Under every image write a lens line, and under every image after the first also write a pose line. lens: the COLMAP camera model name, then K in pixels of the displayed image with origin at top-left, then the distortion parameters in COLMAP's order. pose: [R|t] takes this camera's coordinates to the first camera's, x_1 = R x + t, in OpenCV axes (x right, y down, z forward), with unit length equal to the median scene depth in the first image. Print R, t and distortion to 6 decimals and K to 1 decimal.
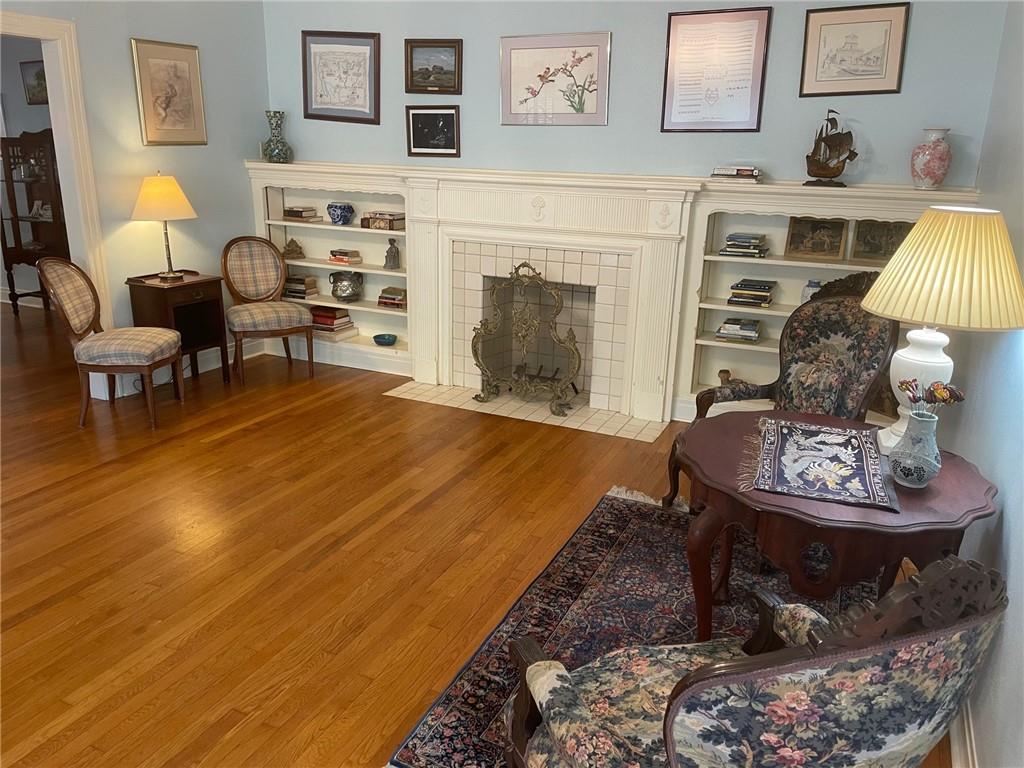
lens RADIAL K [[774.3, 0, 525.3], [0, 774.3, 386.1], [0, 0, 1]] dist [0.092753, -0.119661]
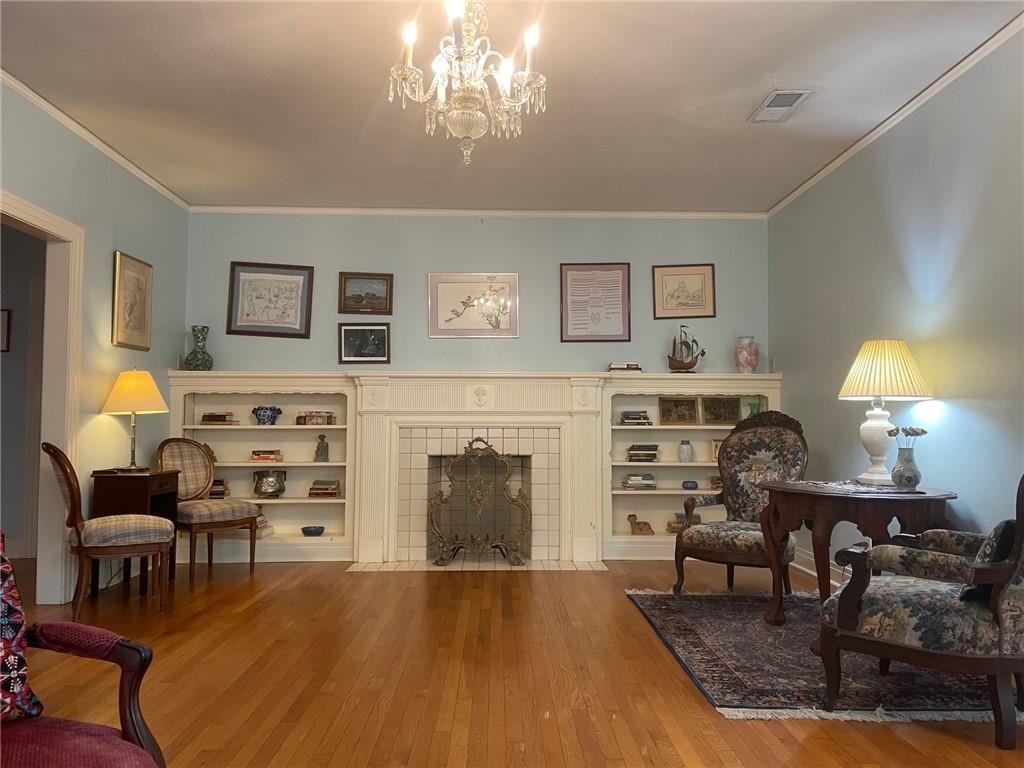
lens RADIAL K [[774.3, 0, 527.5], [0, 774.3, 385.3], [0, 0, 1]] dist [0.092753, -0.119661]
pose [[0.896325, -0.000713, 0.443396, -0.446884], [0.150654, 0.940996, -0.303034, 0.135446], [-0.417018, 0.338417, 0.843546, -0.076132]]
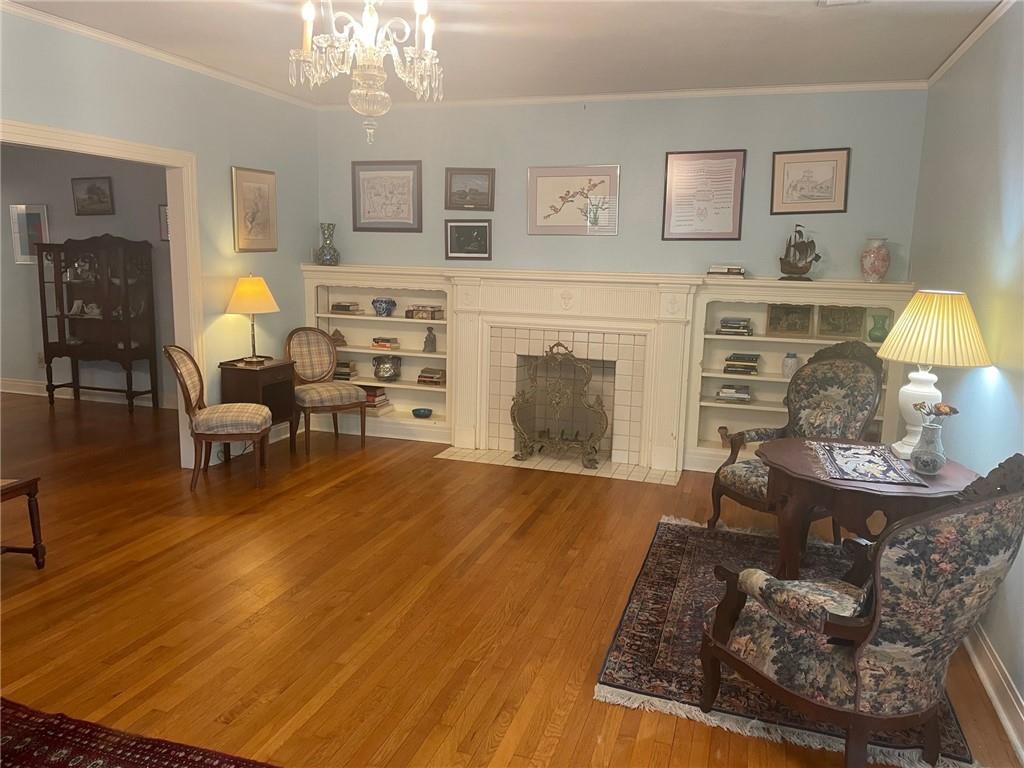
lens RADIAL K [[774.3, 0, 513.0], [0, 774.3, 378.4], [0, 0, 1]] dist [0.092753, -0.119661]
pose [[0.994047, -0.020213, 0.107062, -0.194993], [0.034239, 0.990812, -0.130839, 0.051072], [-0.103433, 0.133726, 0.985606, -0.179028]]
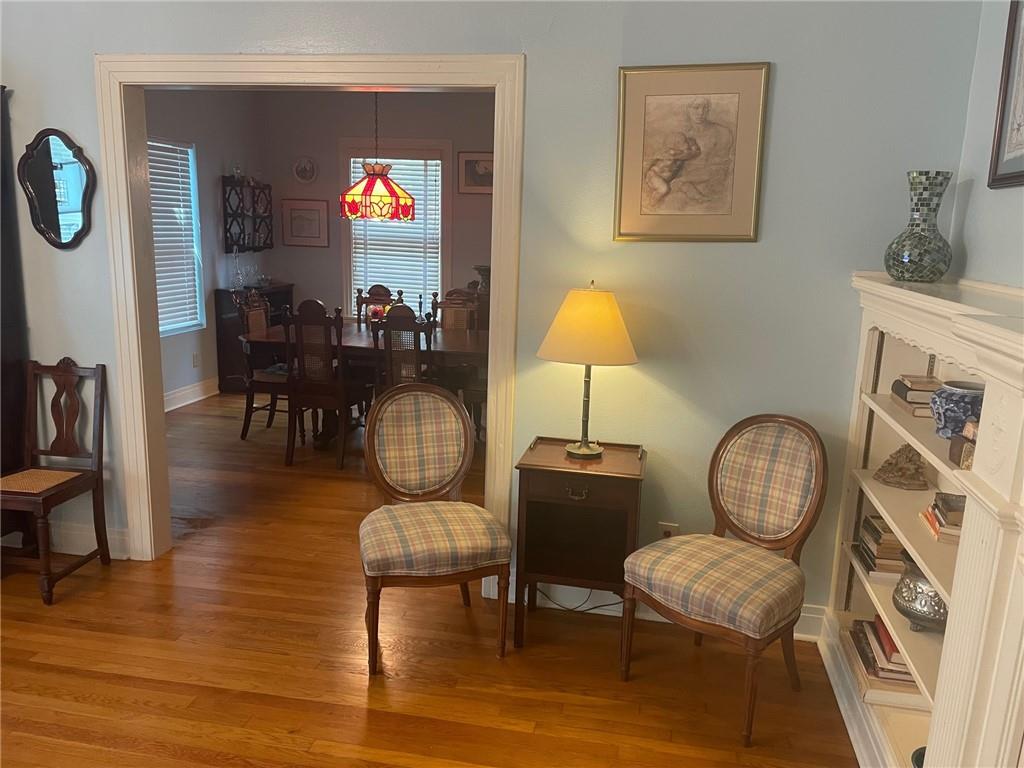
lens RADIAL K [[774.3, 0, 518.5], [0, 774.3, 382.0], [0, 0, 1]] dist [0.092753, -0.119661]
pose [[0.234326, 0.177654, -0.955788, 0.094549], [-0.310913, 0.945220, 0.099465, -0.234257], [0.921100, 0.273859, 0.276724, 0.780239]]
